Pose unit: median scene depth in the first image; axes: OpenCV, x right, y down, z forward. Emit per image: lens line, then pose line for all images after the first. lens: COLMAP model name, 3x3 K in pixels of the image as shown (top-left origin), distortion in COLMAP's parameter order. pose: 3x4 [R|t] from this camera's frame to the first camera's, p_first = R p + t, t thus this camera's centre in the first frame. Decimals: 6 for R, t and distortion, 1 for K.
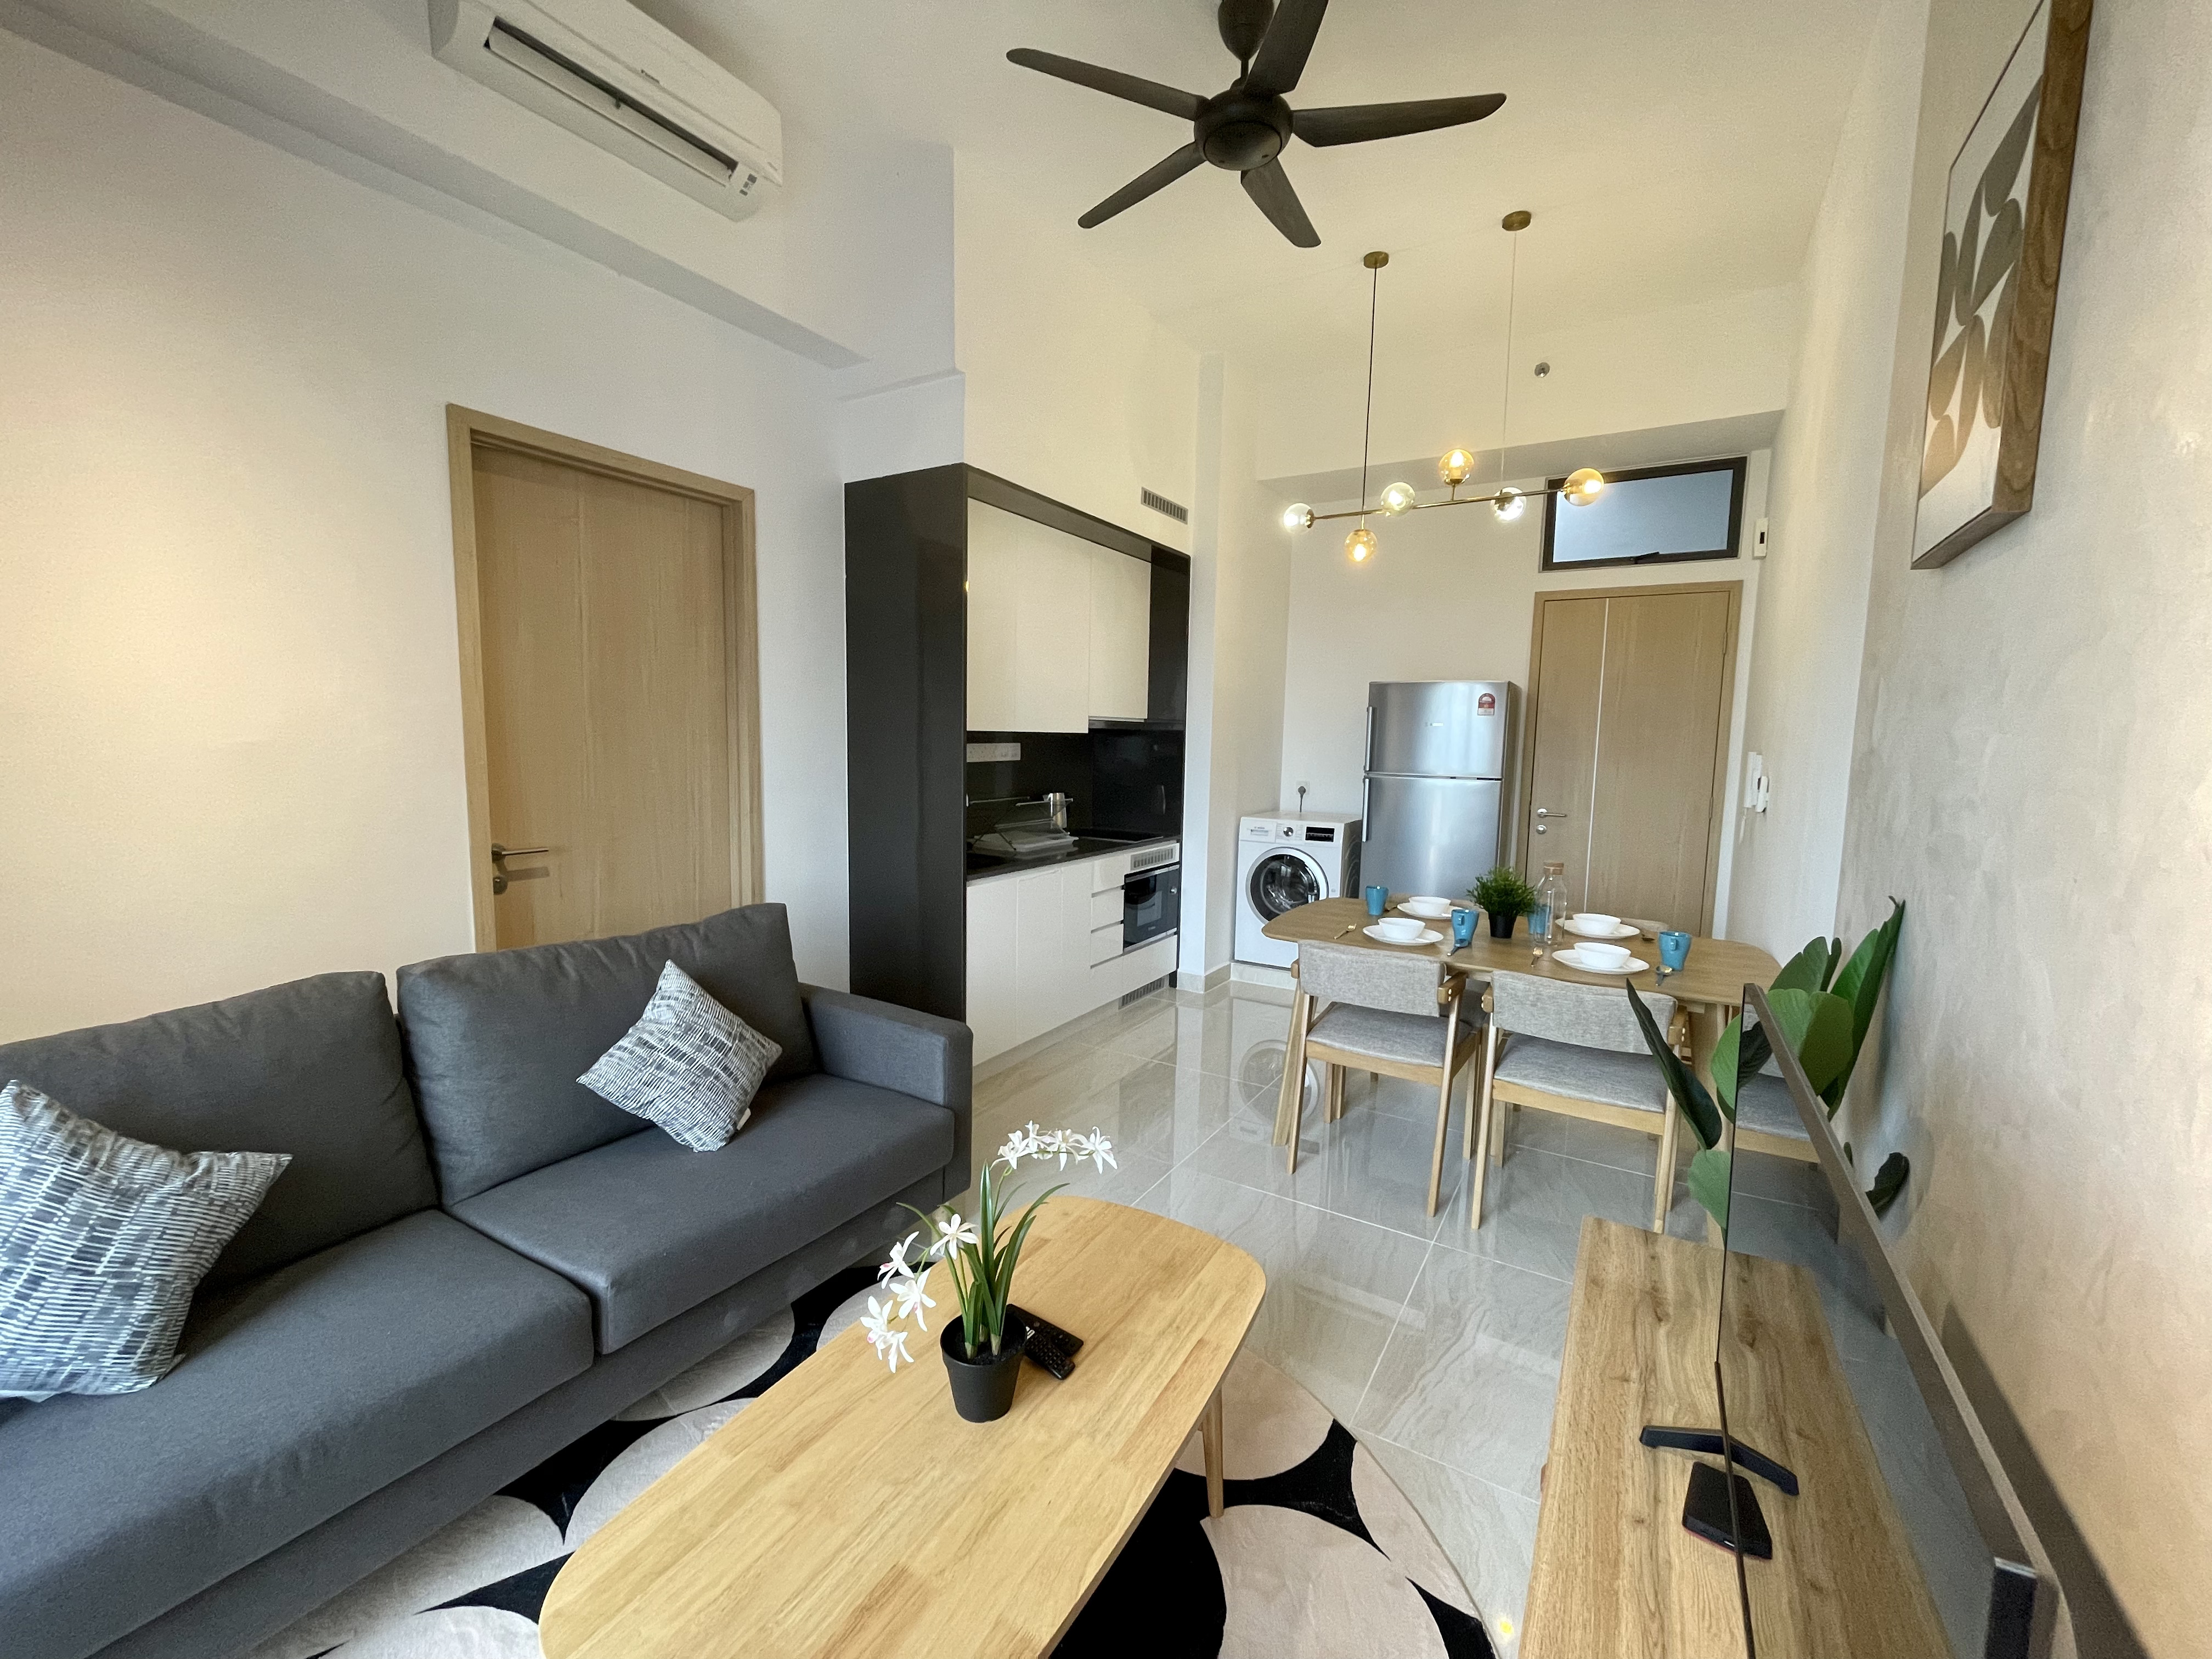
lens RADIAL K [[887.3, 0, 1106.7], [0, 887.3, 831.4], [0, 0, 1]] dist [-0.012058, 0.000623]
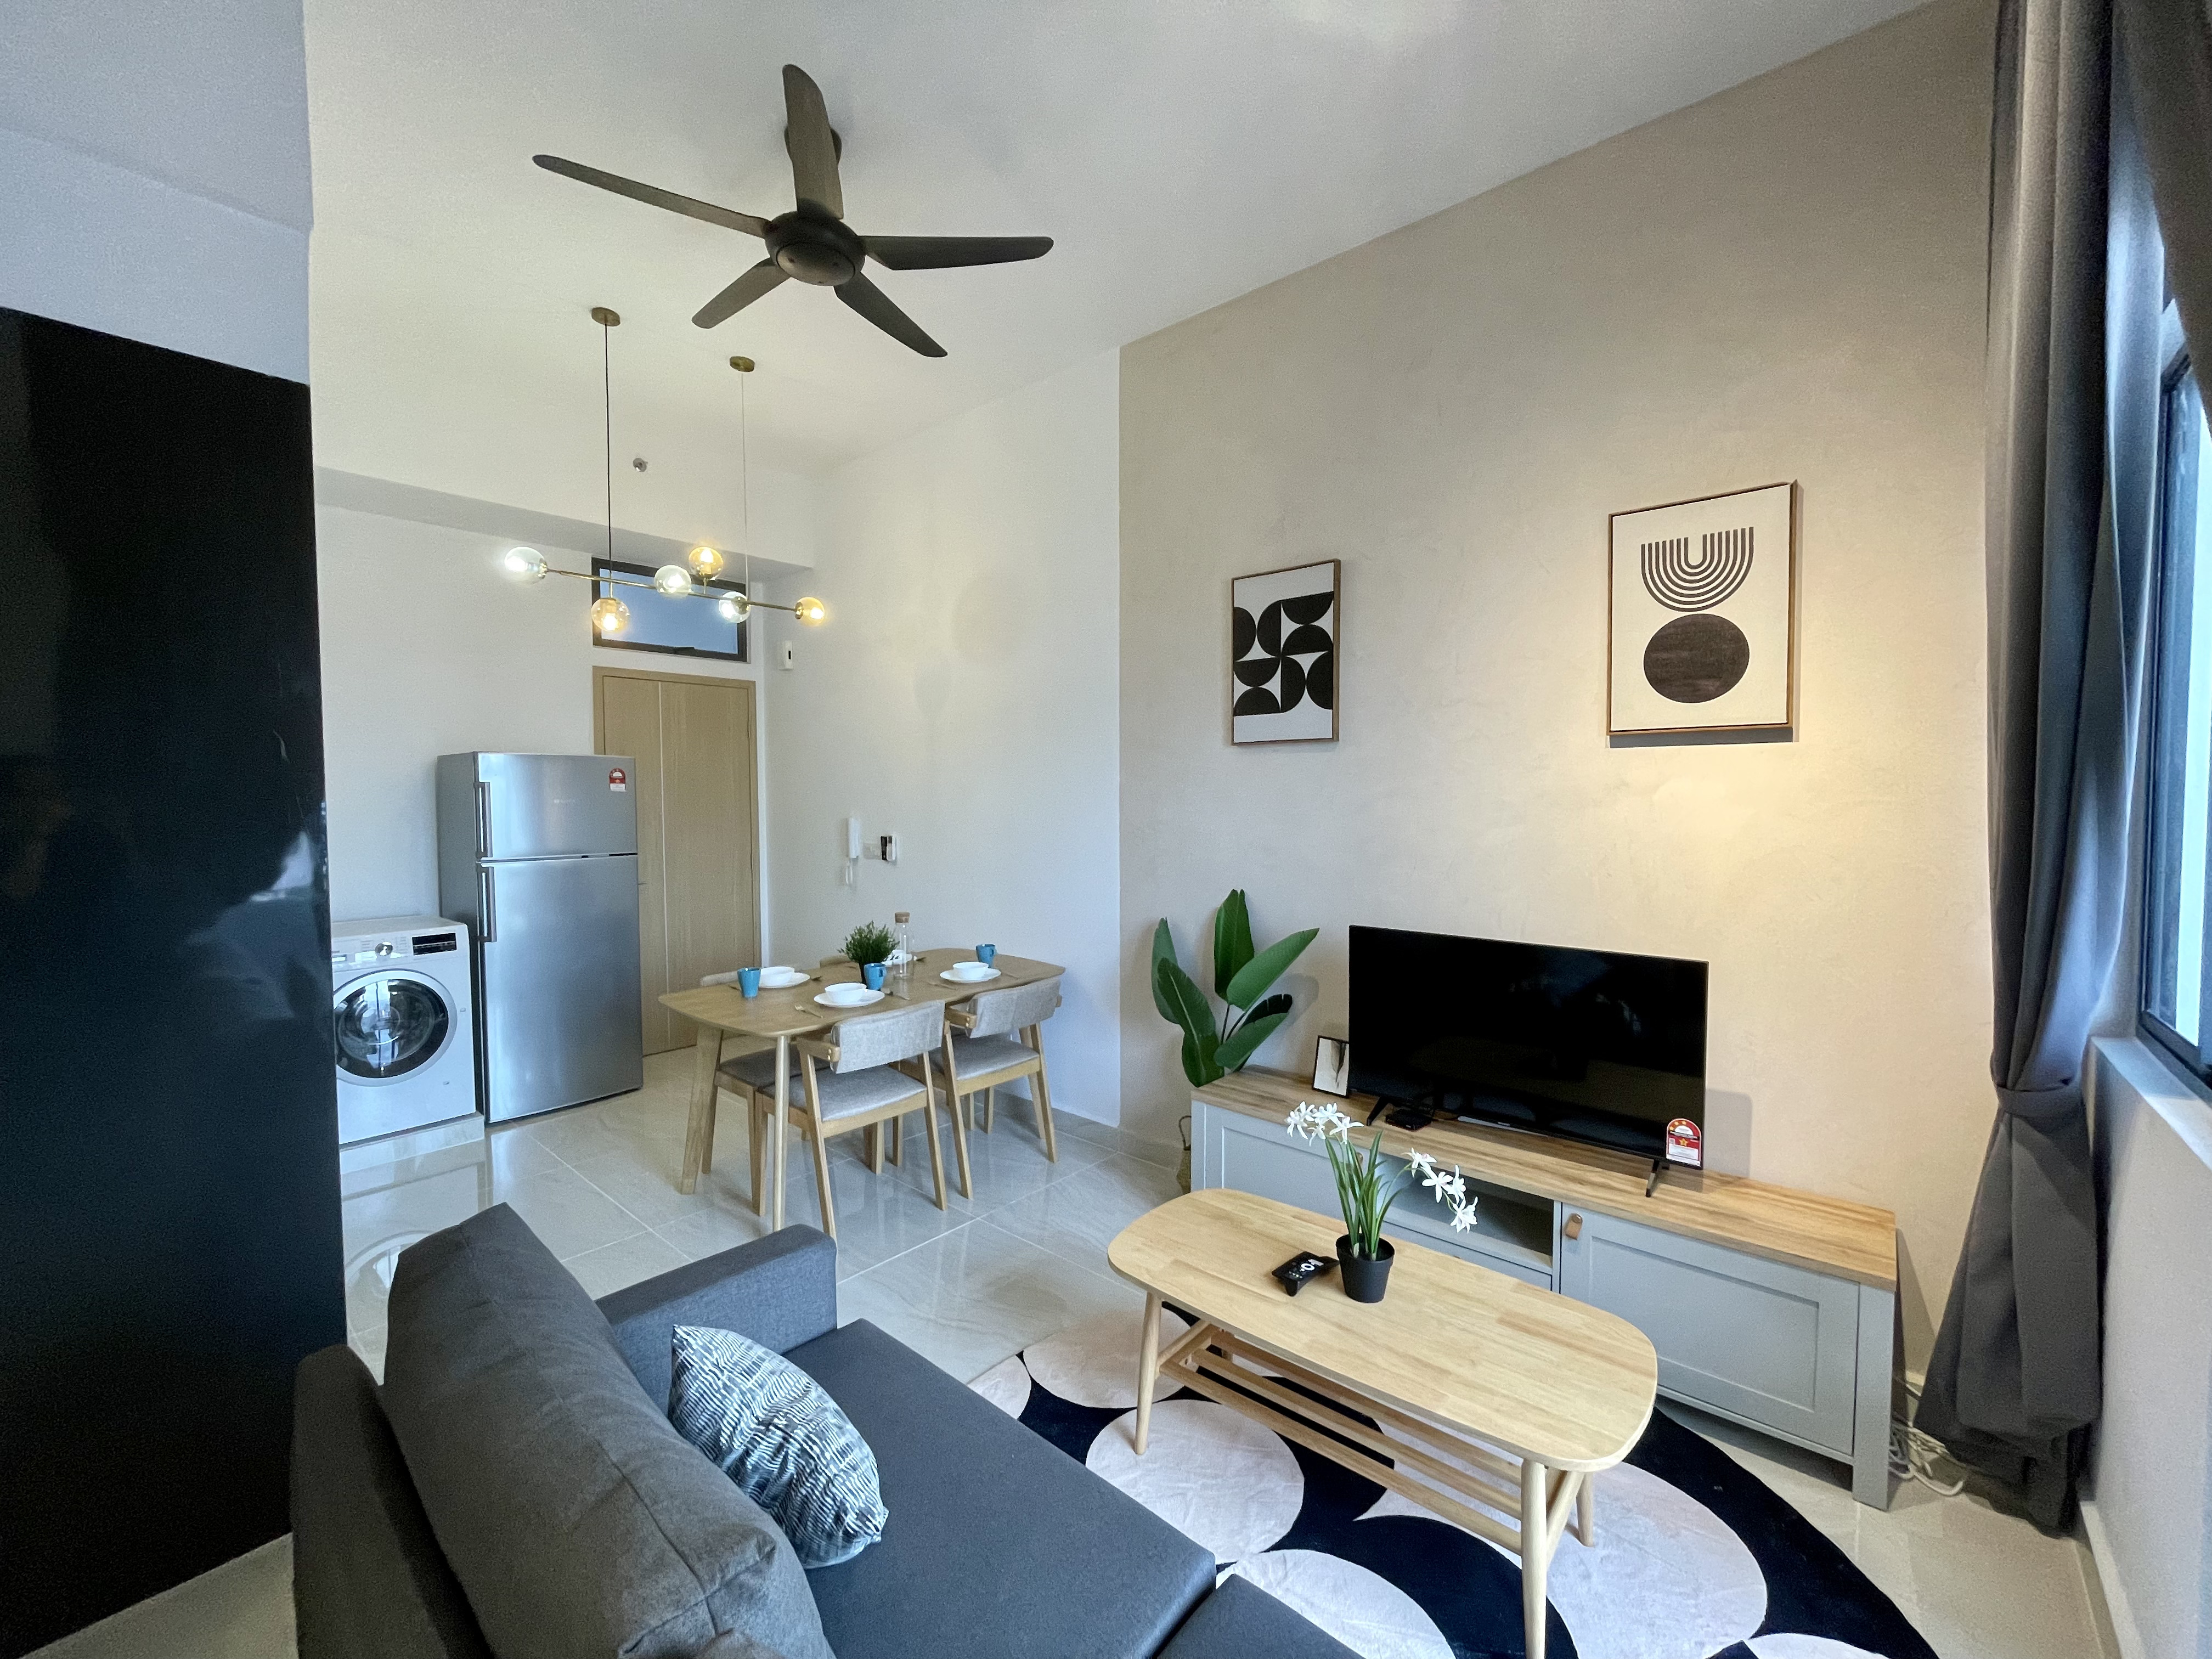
lens RADIAL K [[887.3, 0, 1106.7], [0, 887.3, 830.0], [0, 0, 1]] dist [-0.012058, 0.000623]
pose [[0.182059, -0.060417, 0.981430, -0.514220], [0.113879, 0.992690, 0.039985, -0.075677], [-0.976671, 0.104484, 0.187609, 0.332996]]
